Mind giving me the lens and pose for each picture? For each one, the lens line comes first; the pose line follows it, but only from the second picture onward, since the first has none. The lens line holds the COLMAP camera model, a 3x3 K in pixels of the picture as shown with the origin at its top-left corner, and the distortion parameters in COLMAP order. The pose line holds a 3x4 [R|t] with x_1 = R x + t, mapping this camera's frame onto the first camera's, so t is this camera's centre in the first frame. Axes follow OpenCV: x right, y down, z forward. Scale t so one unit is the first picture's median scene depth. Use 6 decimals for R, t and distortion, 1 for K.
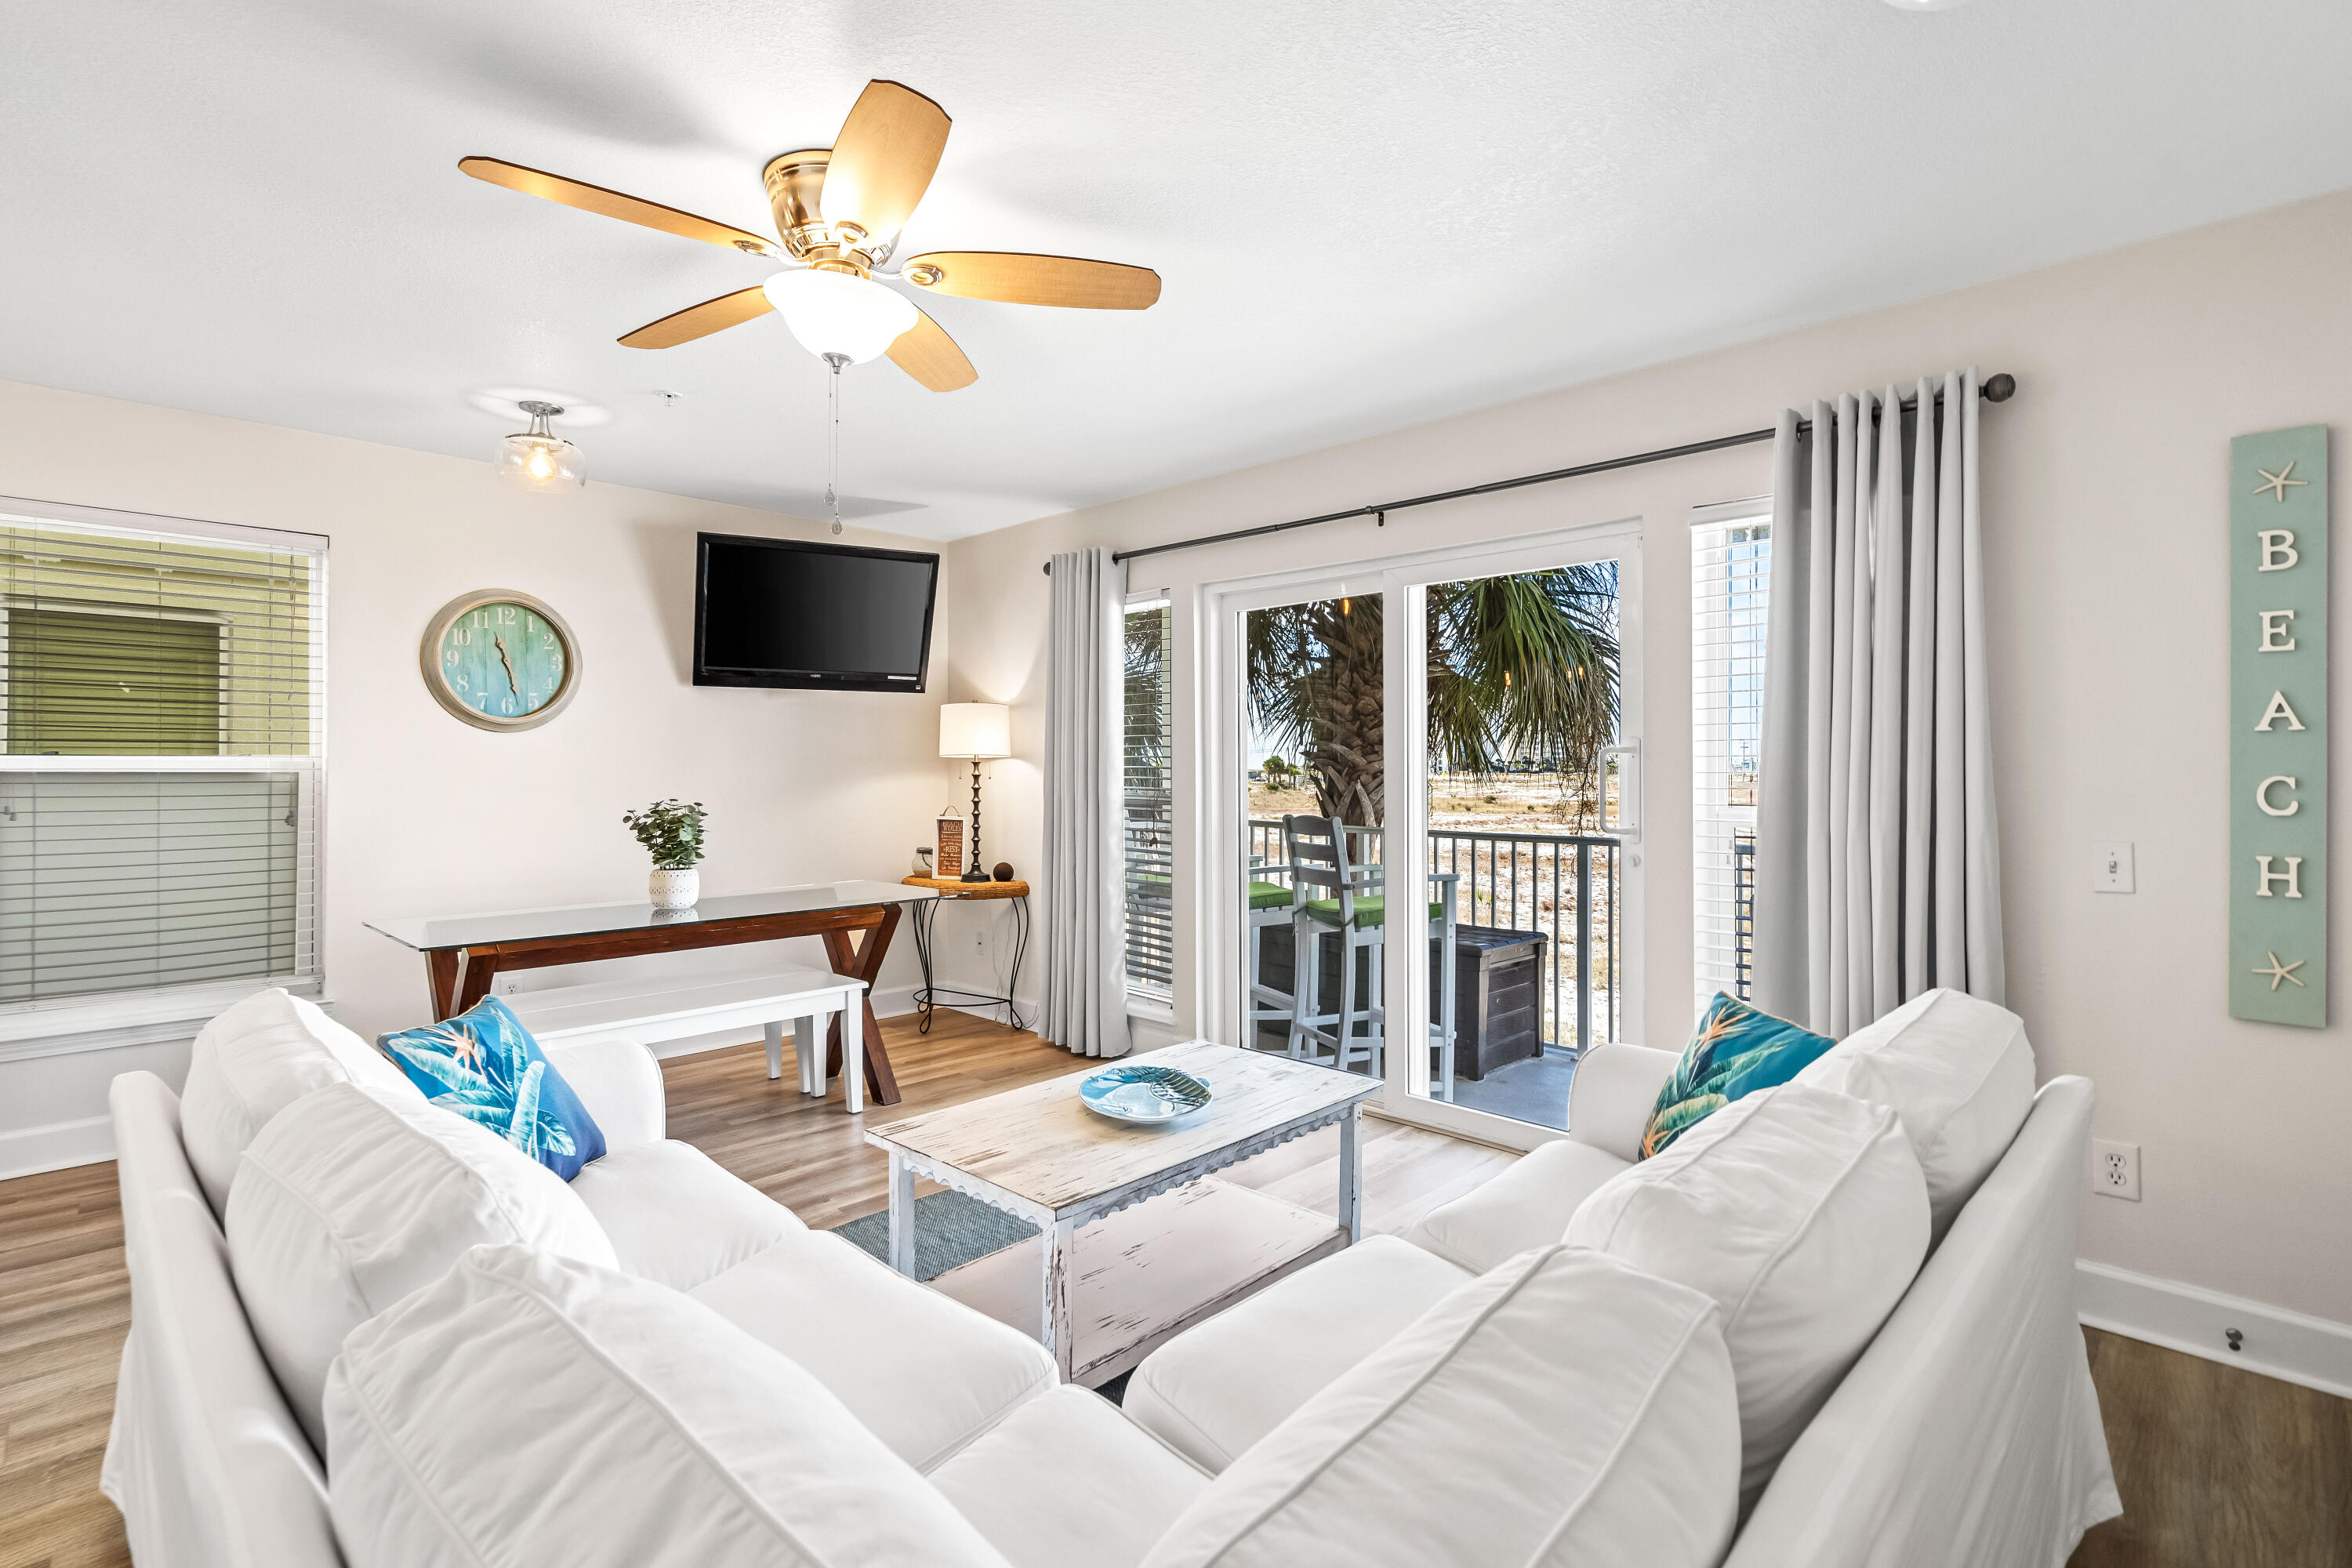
lens RADIAL K [[1094.5, 0, 1170.9], [0, 1094.5, 771.5], [0, 0, 1]] dist [-0.000299, -0.000214]
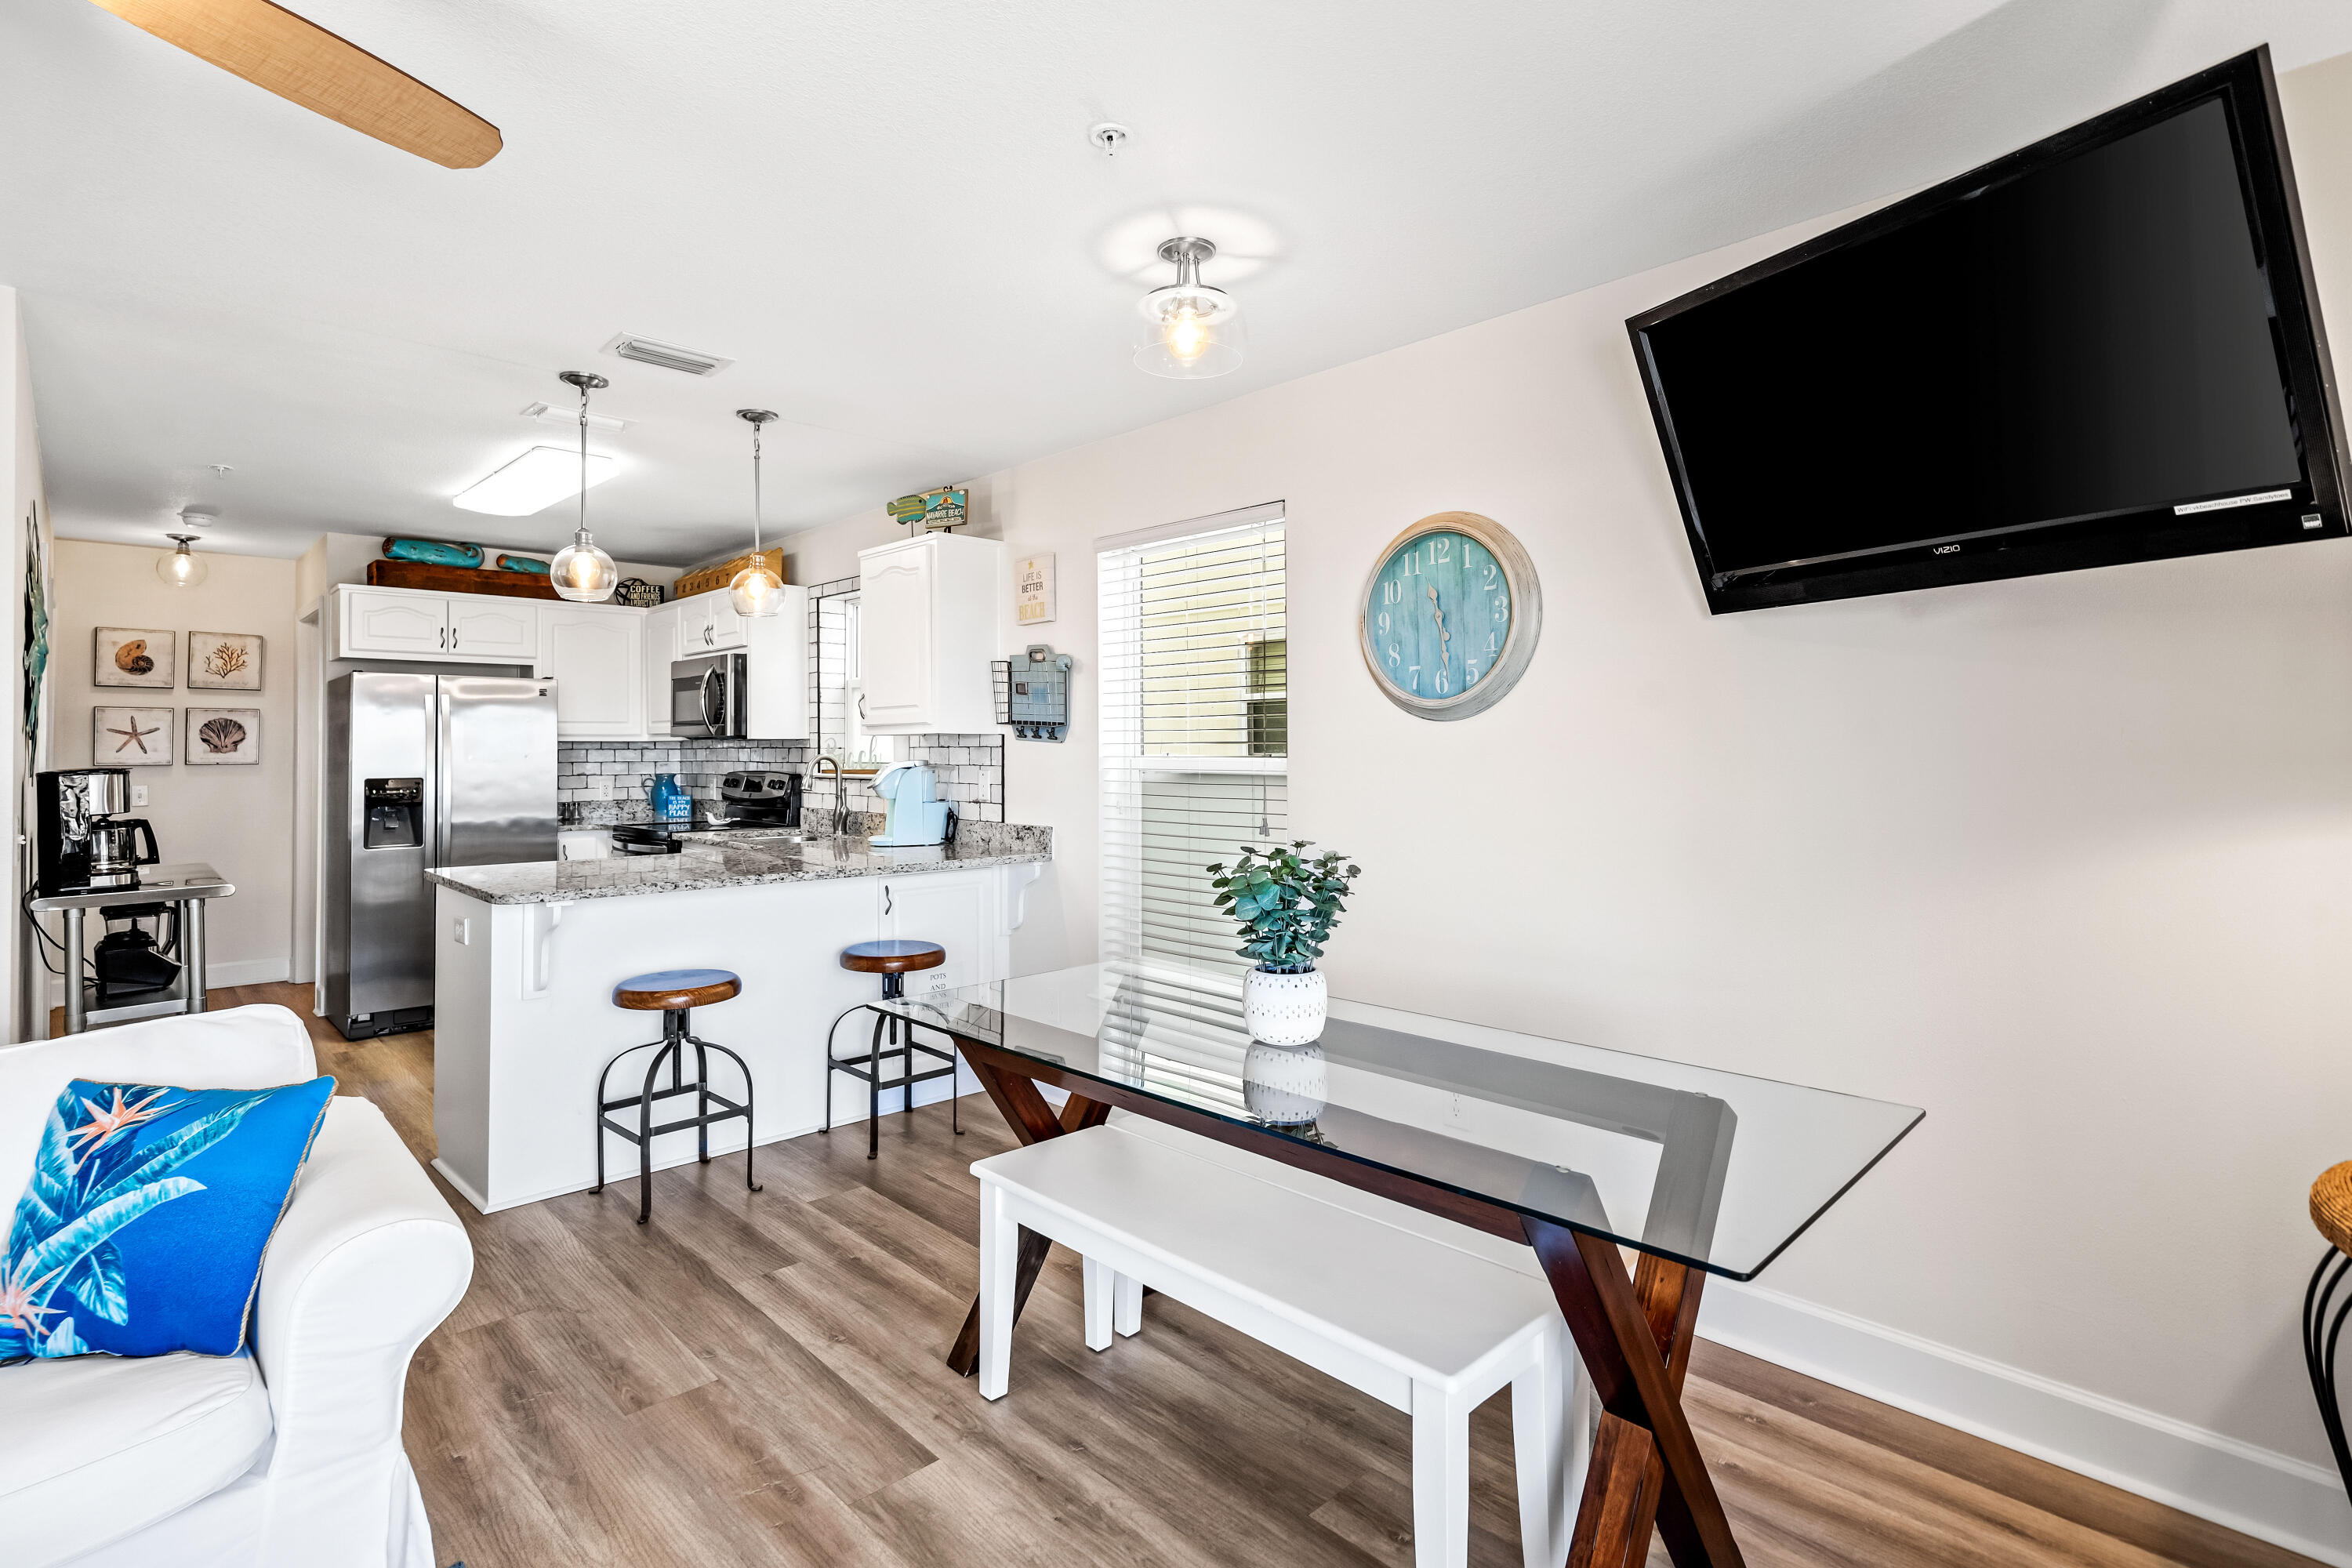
lens RADIAL K [[1140.2, 0, 1187.4], [0, 1140.2, 725.0], [0, 0, 1]] dist [-0.006908, 0.001739]
pose [[-0.021094, -0.019817, -0.999581, 0.106966], [0.002299, 0.999800, -0.019870, -0.019384], [0.999775, -0.002717, -0.021044, 0.856771]]
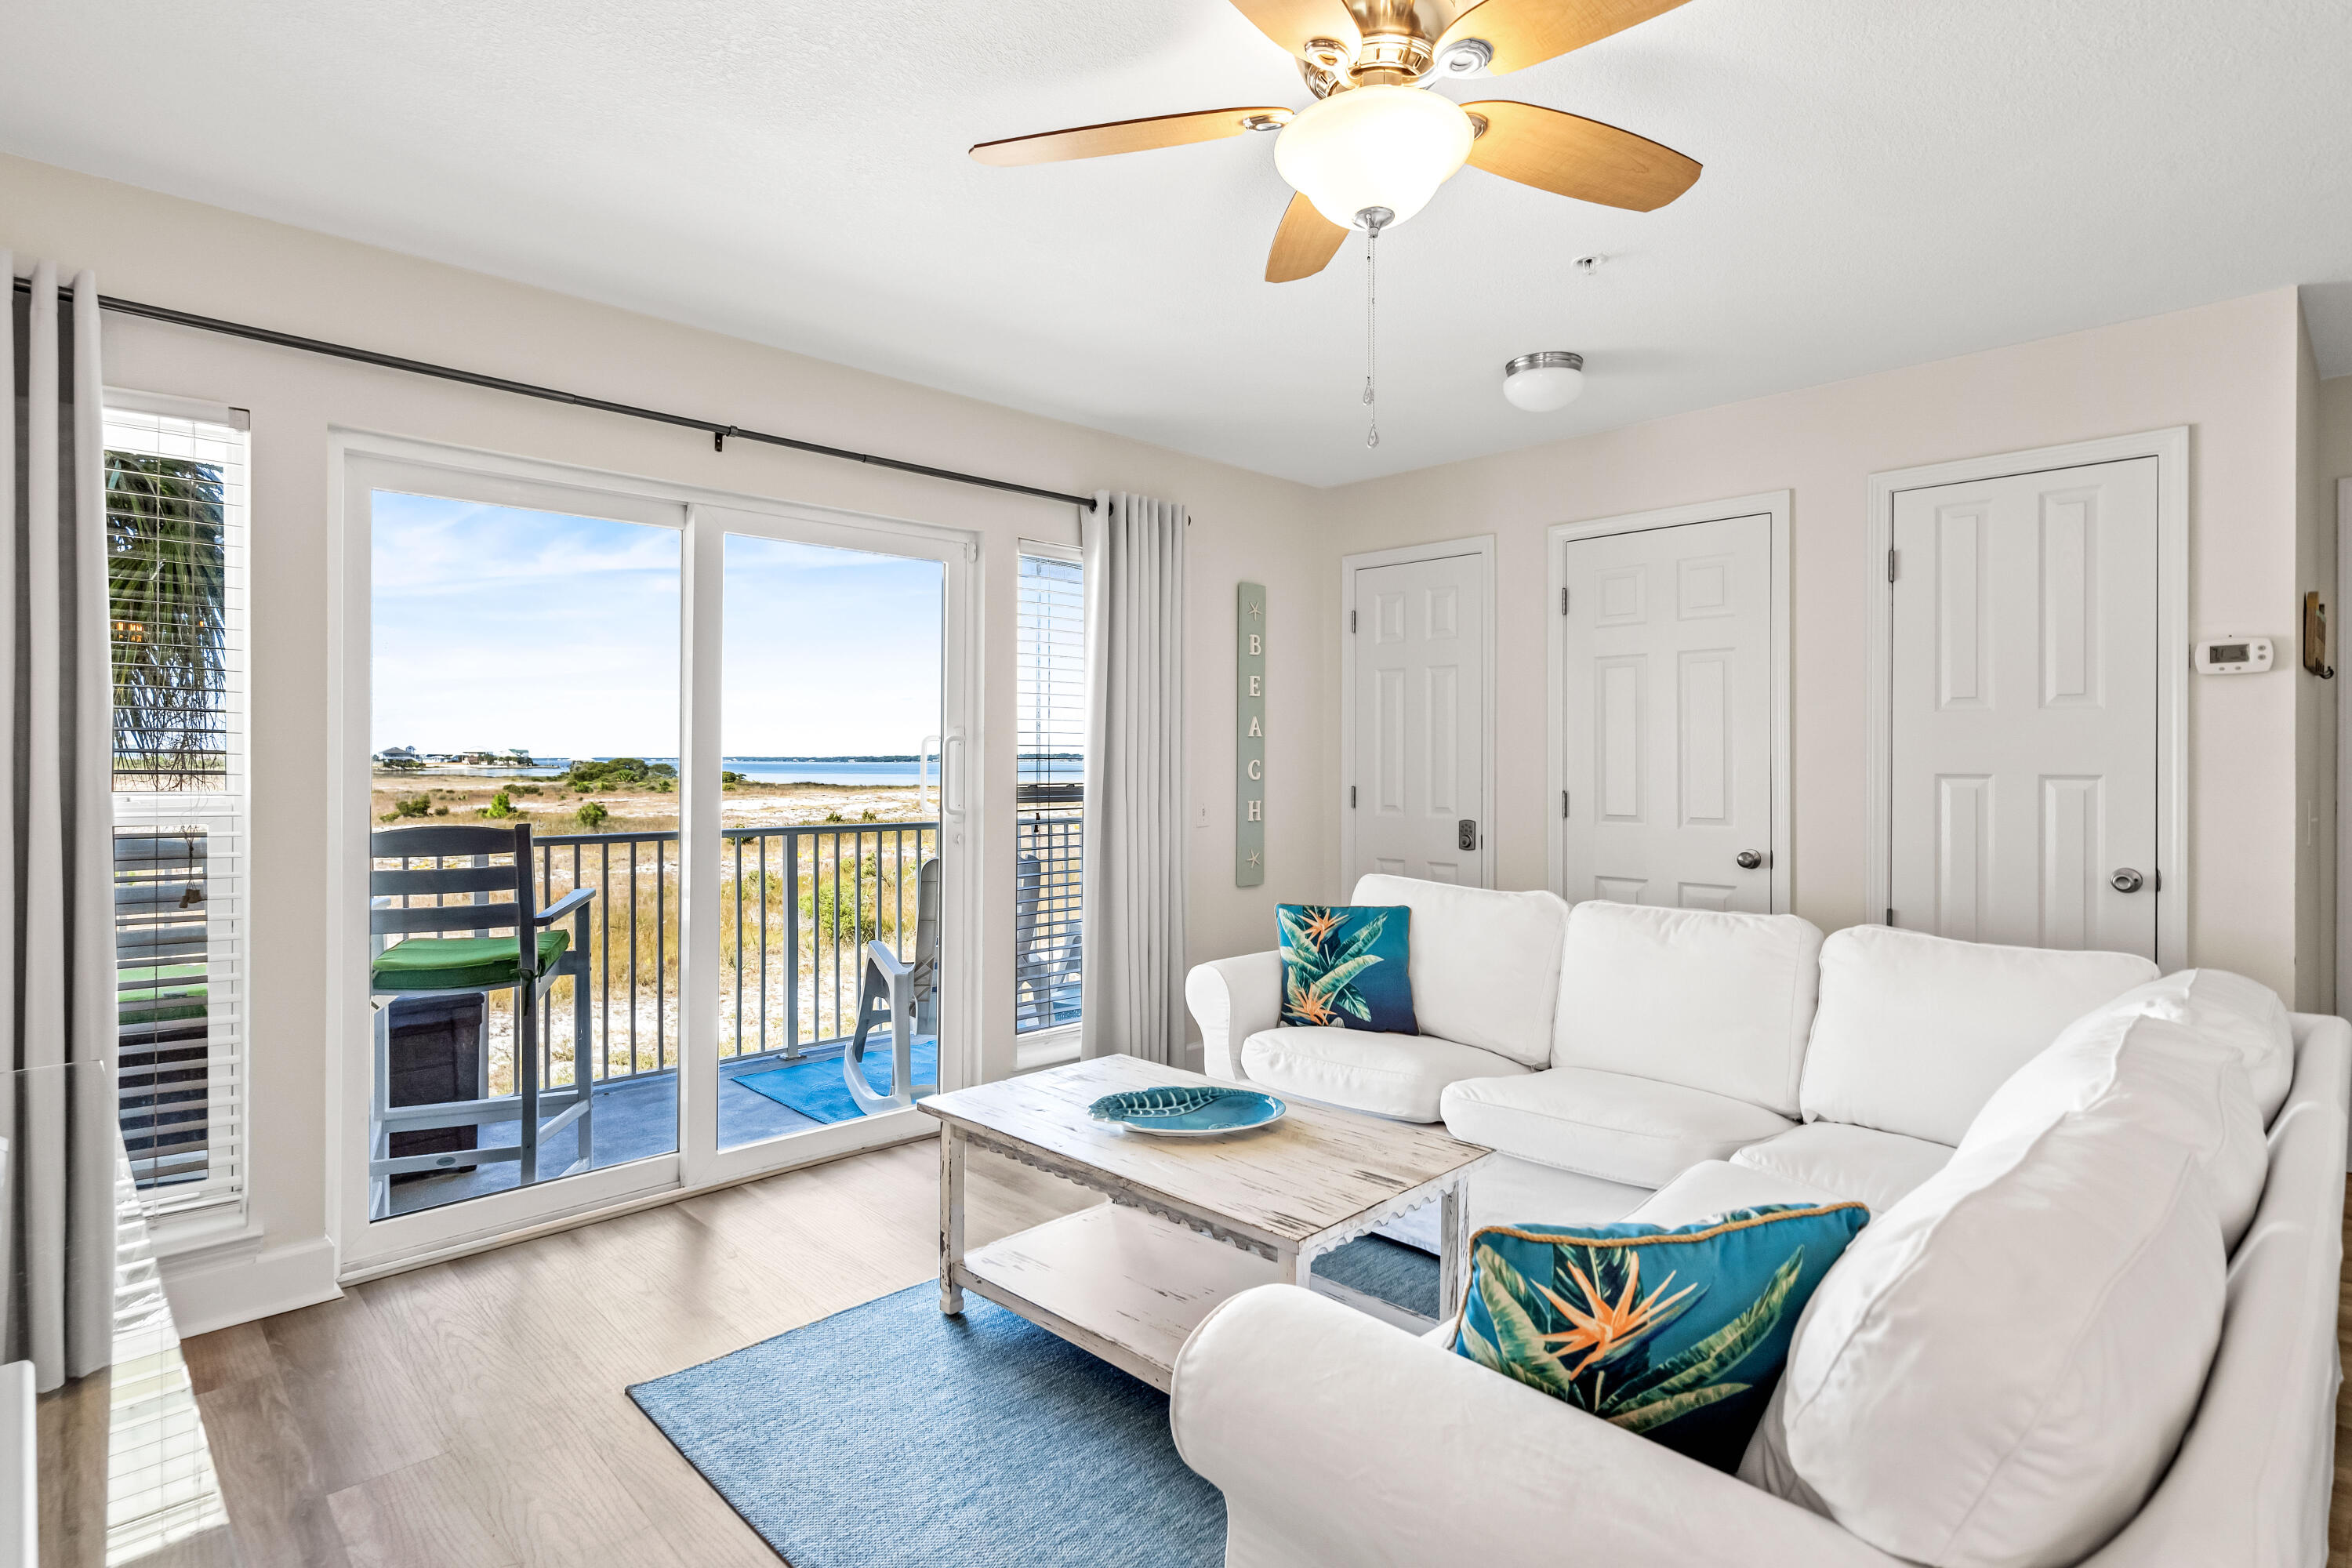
lens RADIAL K [[1171.4, 0, 1171.8], [0, 1171.4, 758.6], [0, 0, 1]] dist [0.002394, 0.000204]
pose [[0.036538, 0.001925, 0.999330, -0.592629], [-0.001078, 0.999998, -0.001887, 0.001503], [-0.999332, -0.001008, 0.036540, 0.581355]]
